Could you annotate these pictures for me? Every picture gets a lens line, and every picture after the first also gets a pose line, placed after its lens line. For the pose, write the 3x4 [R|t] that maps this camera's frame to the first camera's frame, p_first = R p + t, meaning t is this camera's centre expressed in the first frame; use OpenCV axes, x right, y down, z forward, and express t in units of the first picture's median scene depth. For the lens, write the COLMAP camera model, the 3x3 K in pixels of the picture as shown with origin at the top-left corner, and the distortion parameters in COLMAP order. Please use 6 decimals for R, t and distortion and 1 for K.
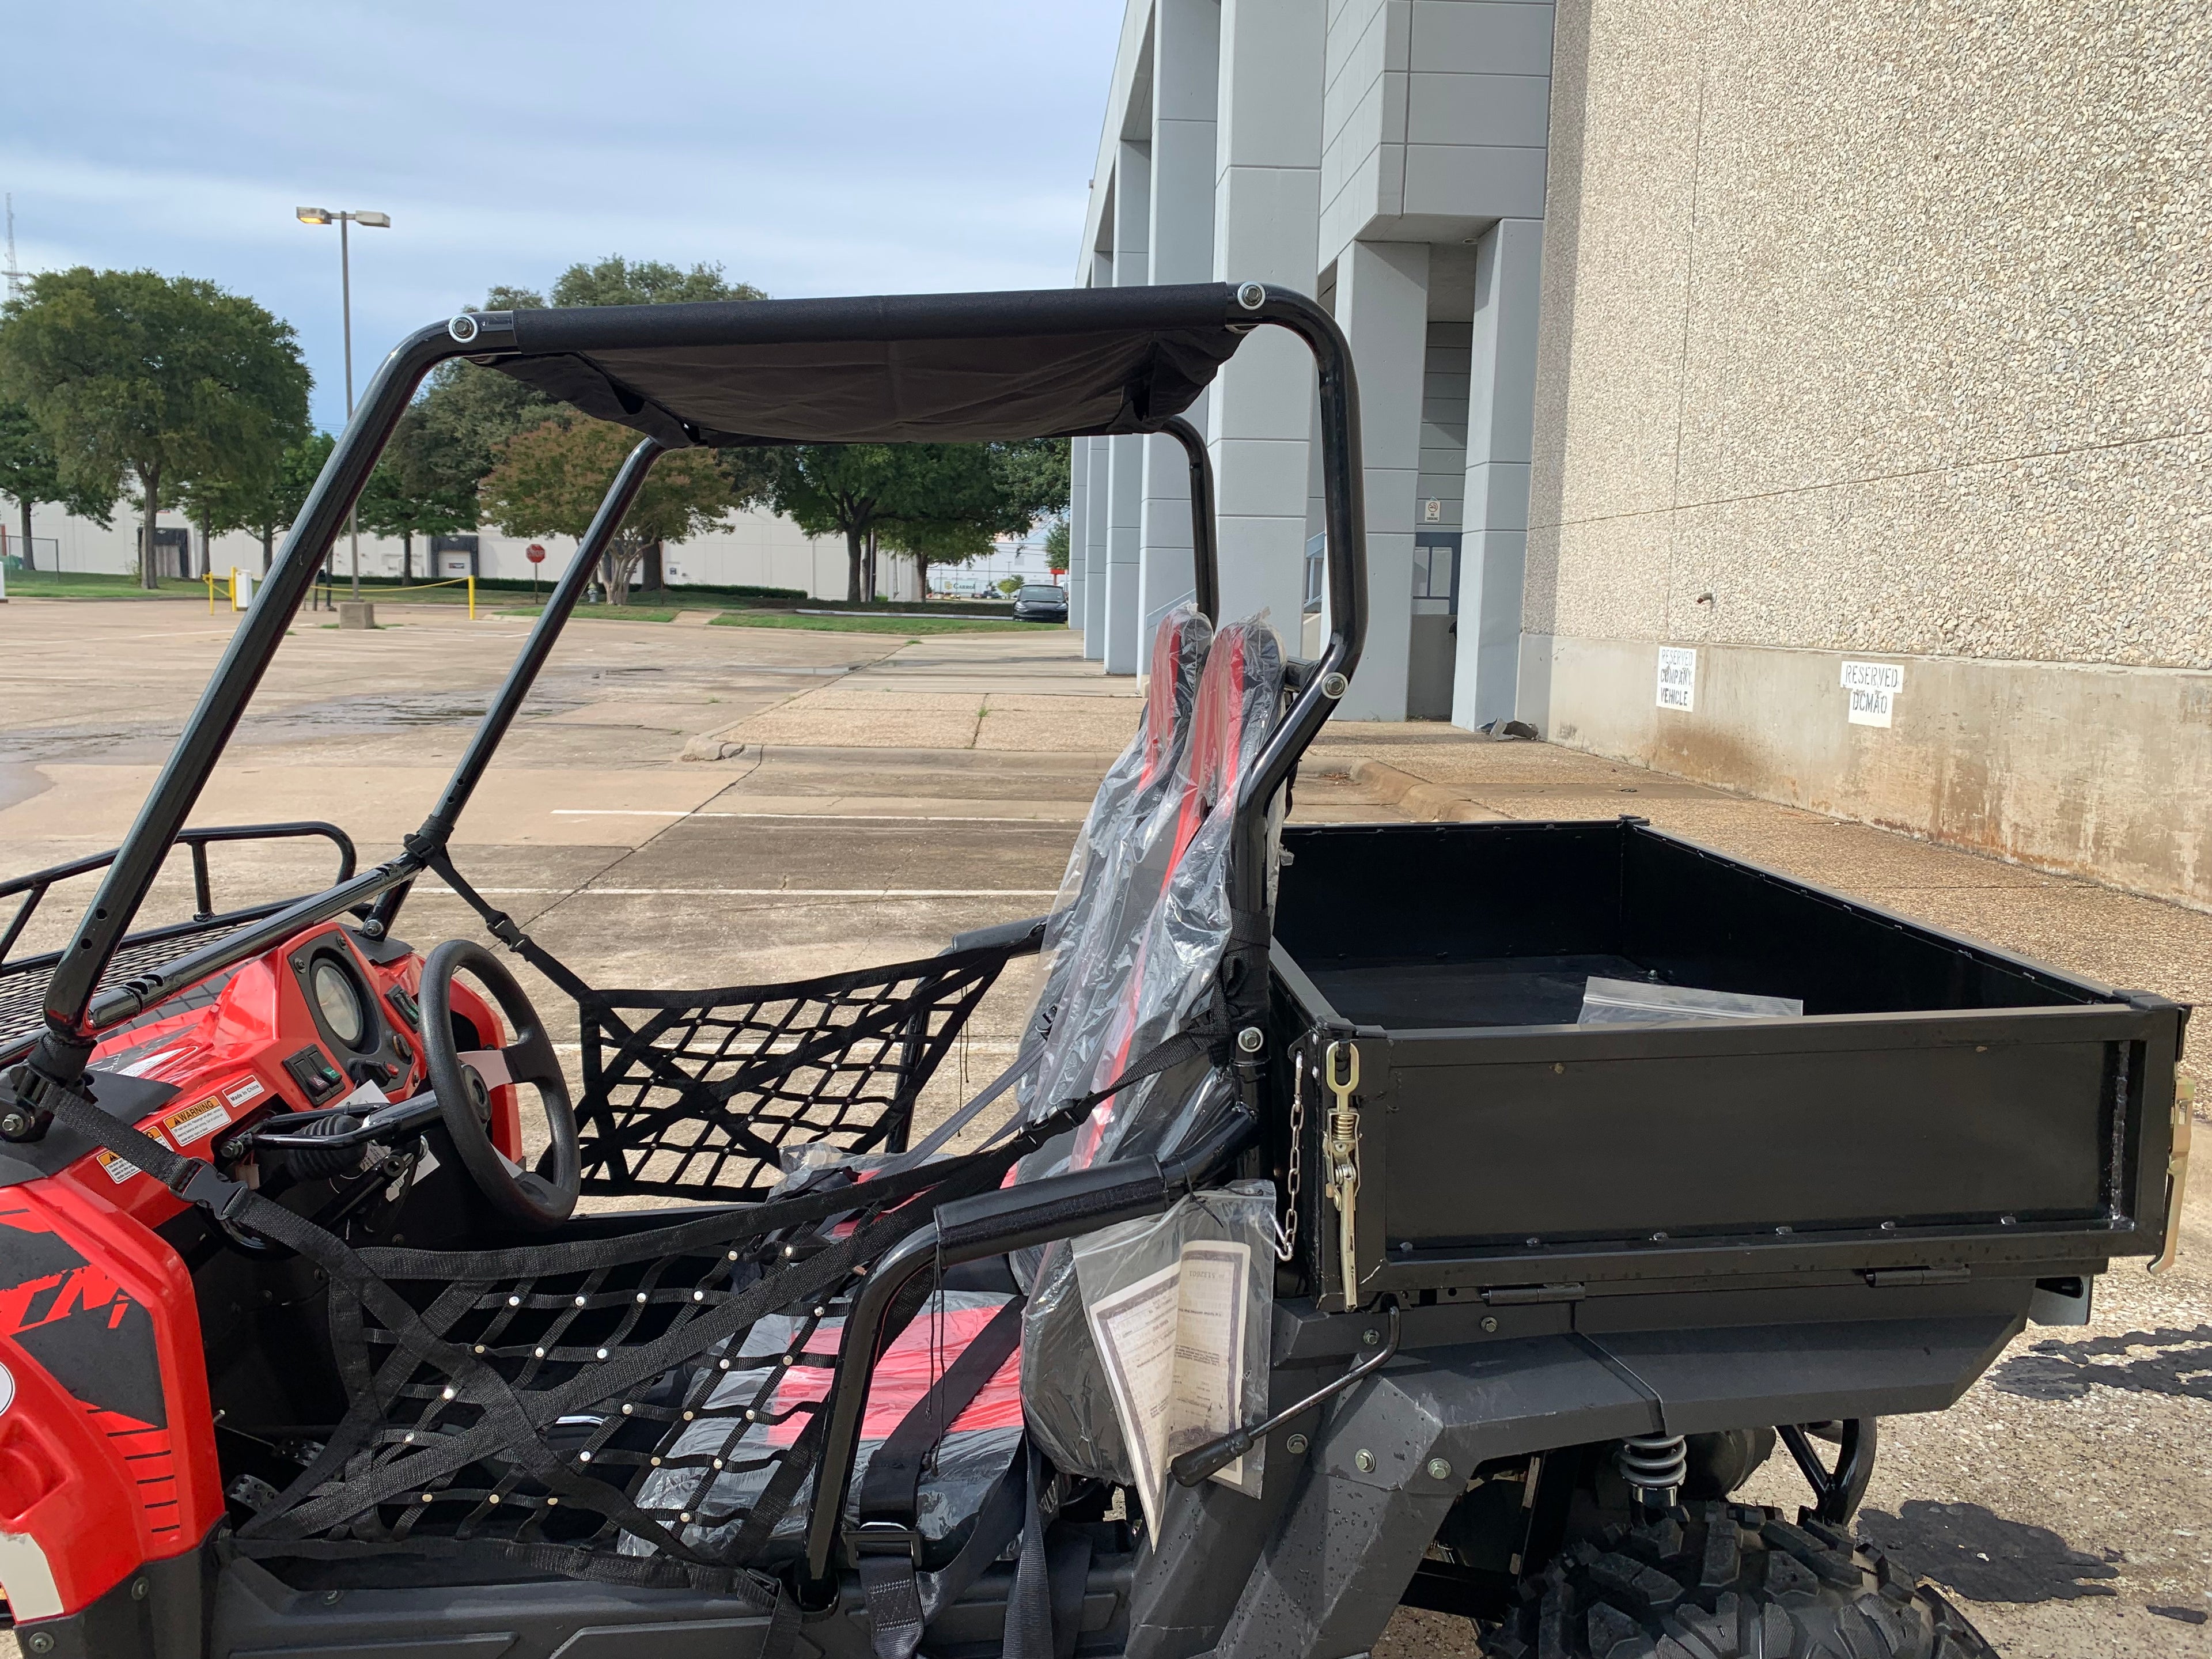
lens RADIAL K [[1698.9, 0, 1106.0], [0, 1698.9, 829.5], [0, 0, 1]] dist [0.001189, -0.000216]
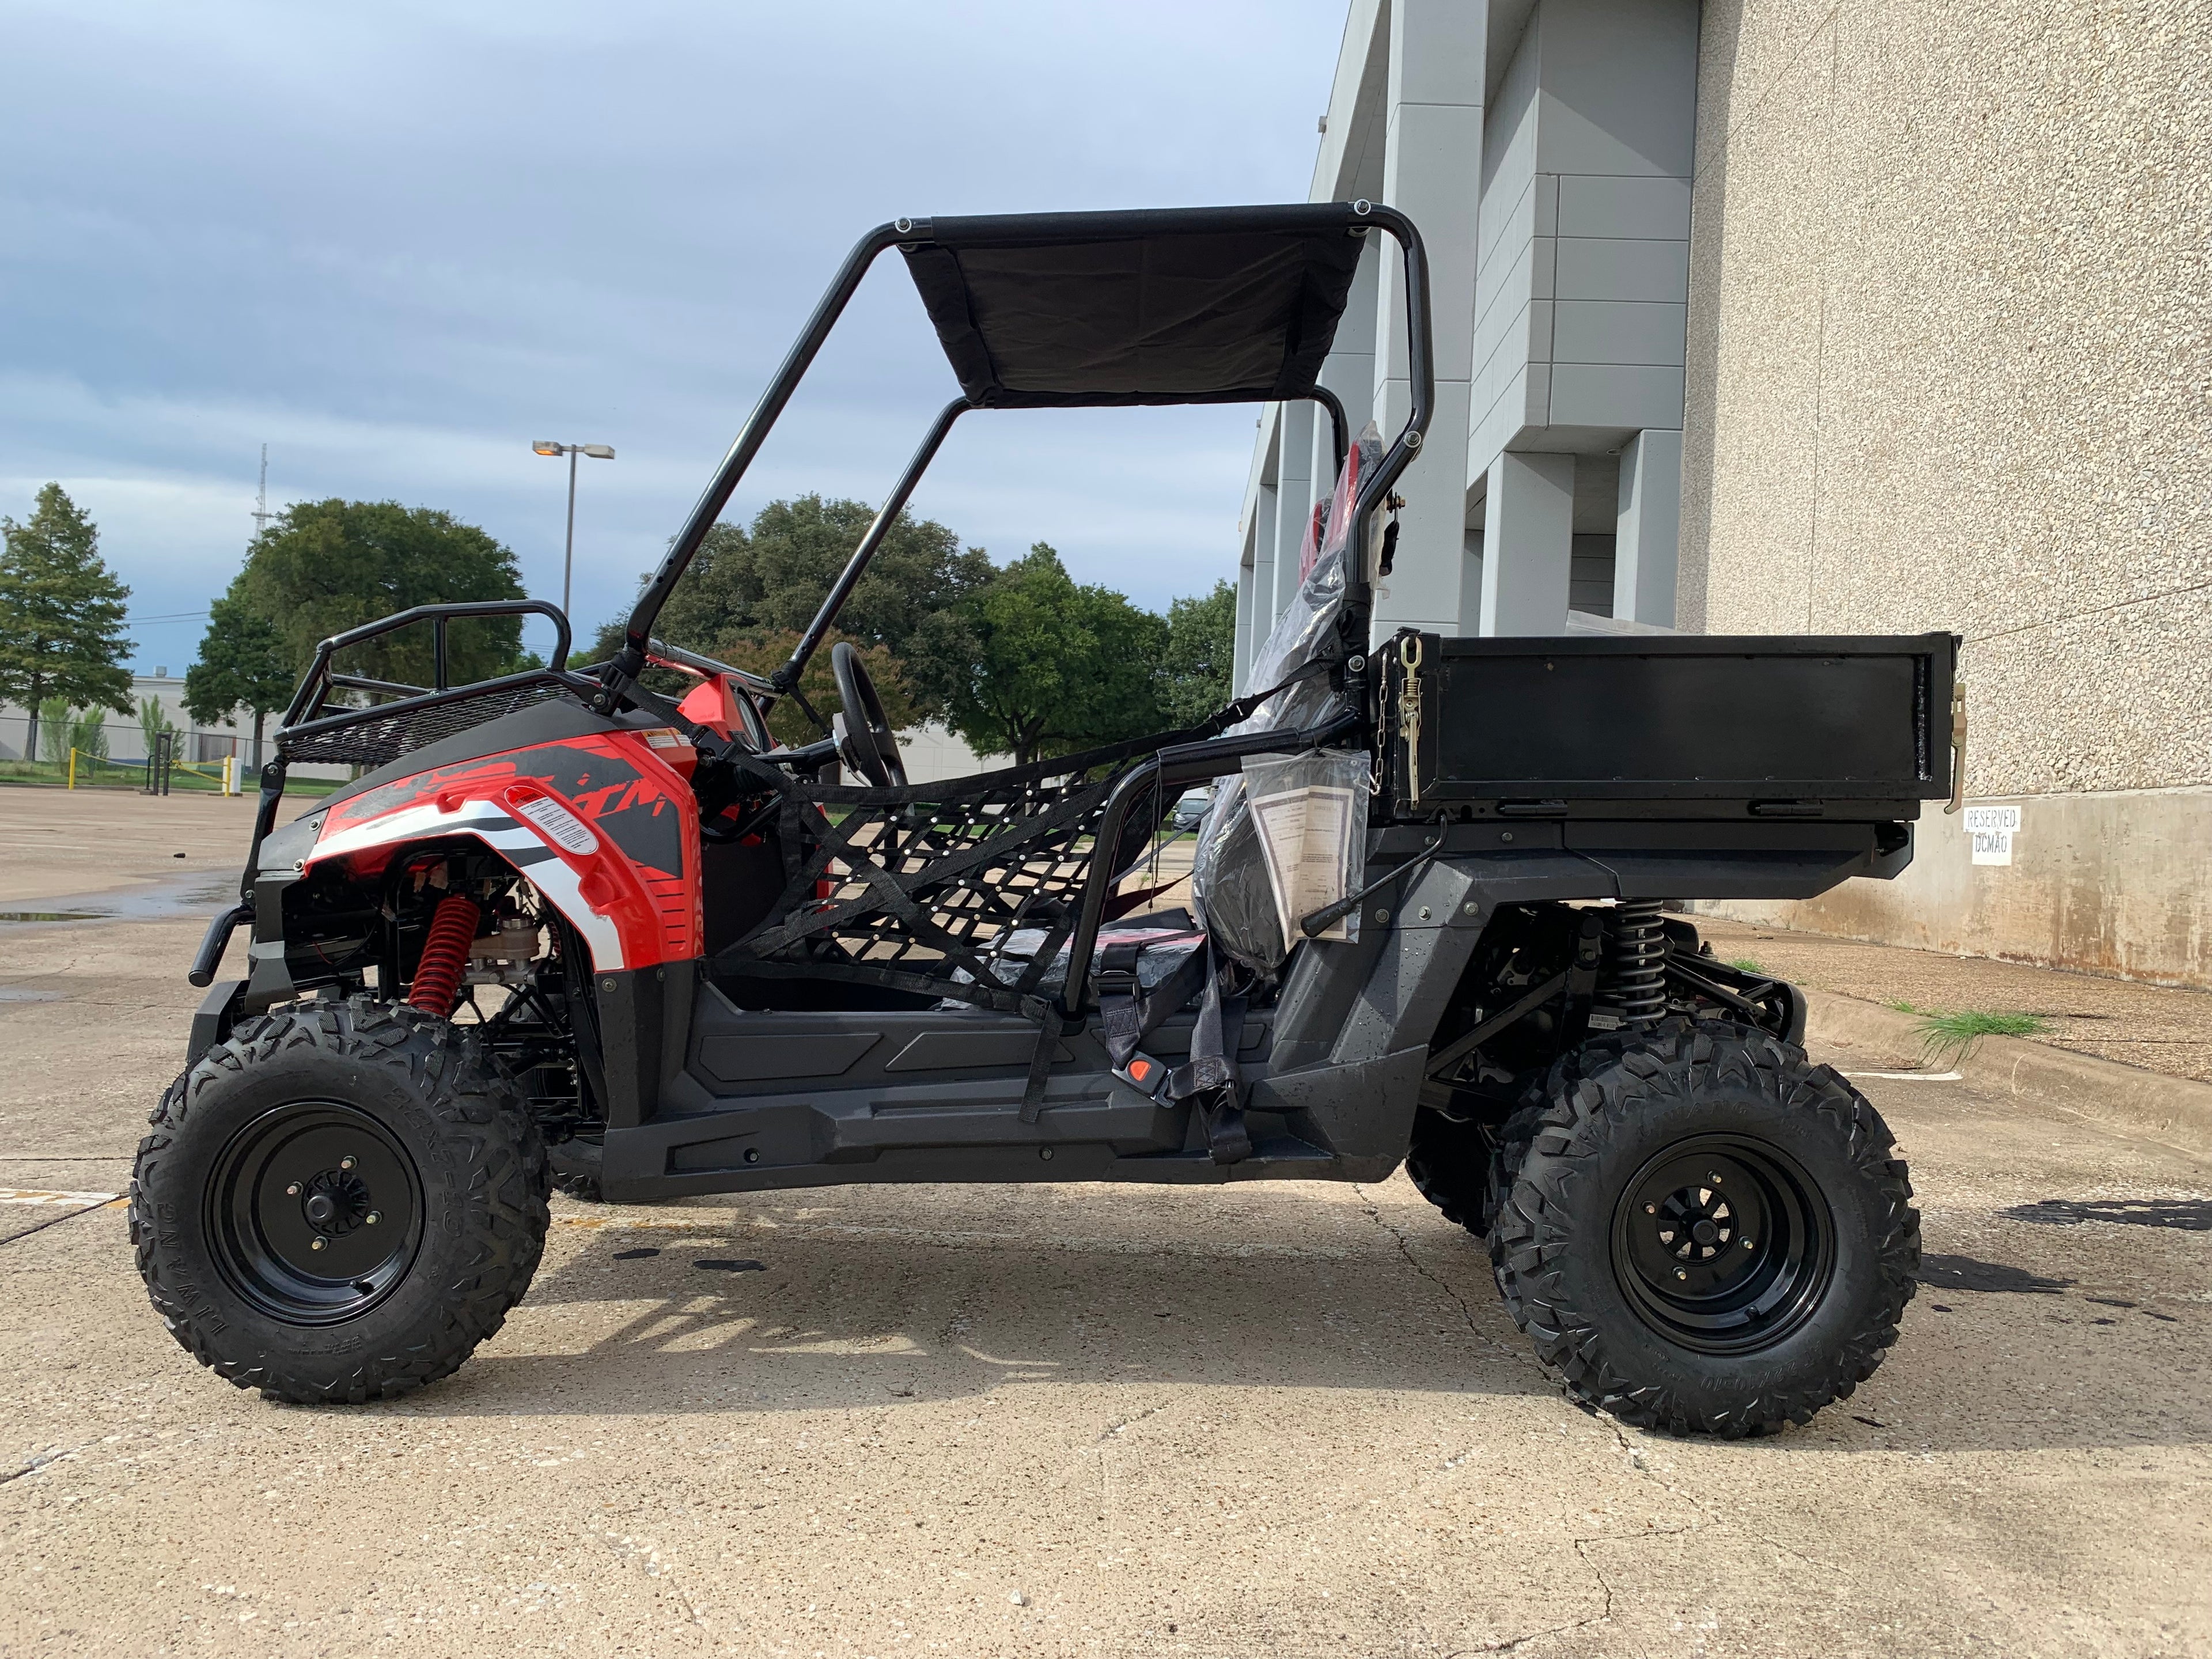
lens RADIAL K [[1705.6, 0, 1121.4], [0, 1705.6, 817.6], [0, 0, 1]] dist [0.001710, -0.000389]
pose [[0.996286, 0.020301, -0.083683, 0.000335], [-0.032111, 0.989302, -0.142304, 0.082778], [0.079899, 0.144462, 0.986279, -0.095312]]
